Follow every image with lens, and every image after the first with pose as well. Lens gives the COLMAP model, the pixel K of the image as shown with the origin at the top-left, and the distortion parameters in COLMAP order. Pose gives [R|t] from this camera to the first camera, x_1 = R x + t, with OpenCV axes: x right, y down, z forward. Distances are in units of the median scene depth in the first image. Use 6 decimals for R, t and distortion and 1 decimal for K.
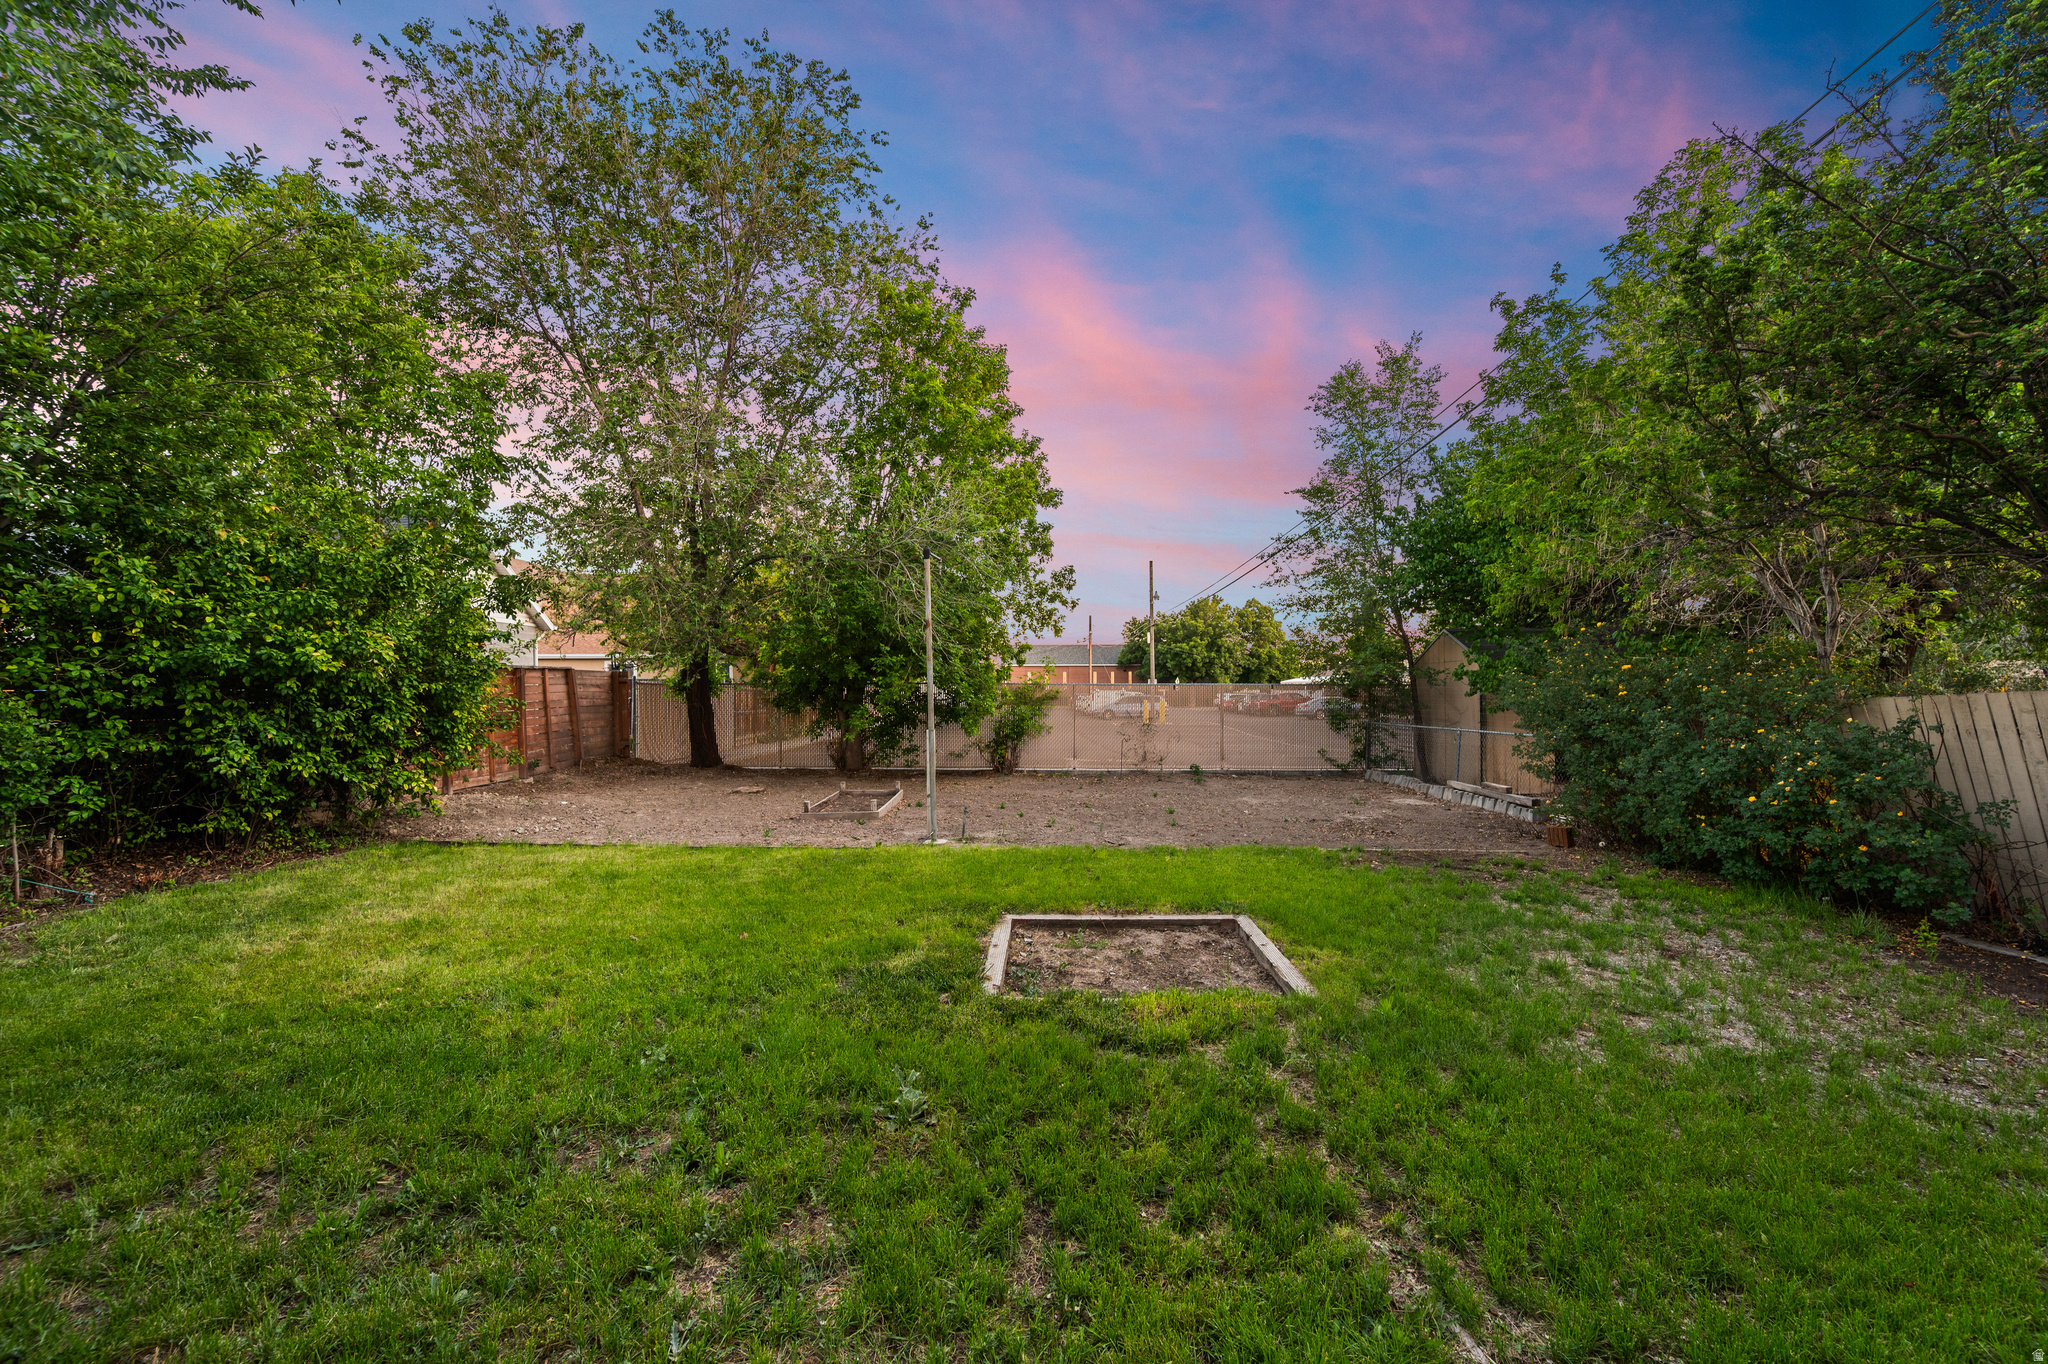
lens RADIAL K [[825.8, 0, 1029.4], [0, 825.8, 678.9], [0, 0, 1]] dist [-0.001171, -0.000194]
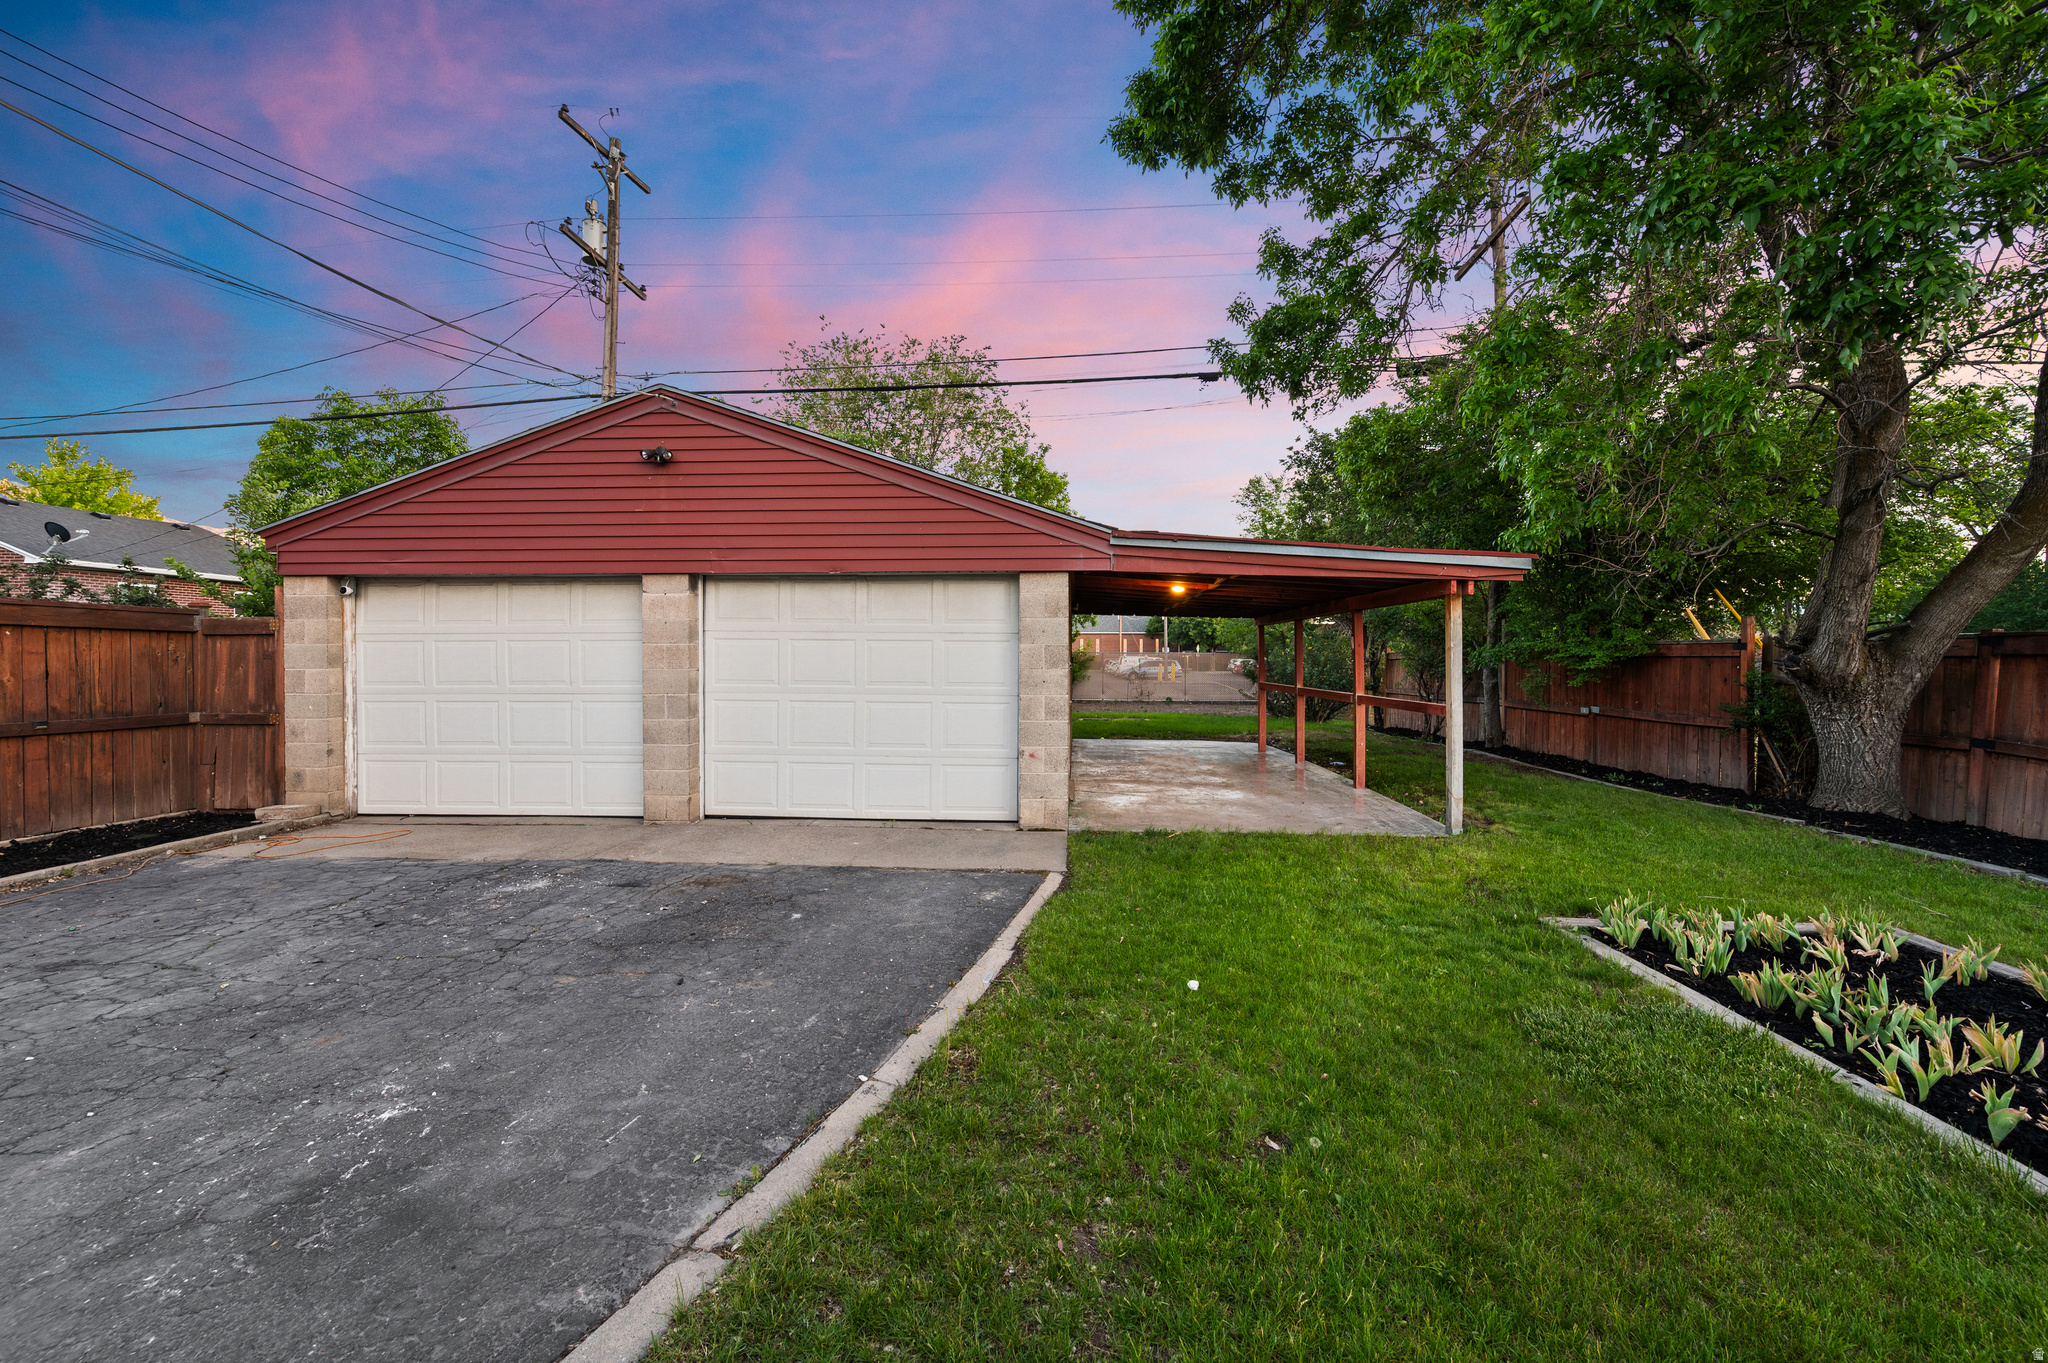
lens RADIAL K [[825.8, 0, 1029.4], [0, 825.8, 678.4], [0, 0, 1]] dist [-0.001171, -0.000194]
pose [[0.999160, 0.003477, -0.040823, -0.028237], [-0.001835, 0.999191, 0.040183, -0.008504], [0.040930, -0.040075, 0.998358, -0.705356]]
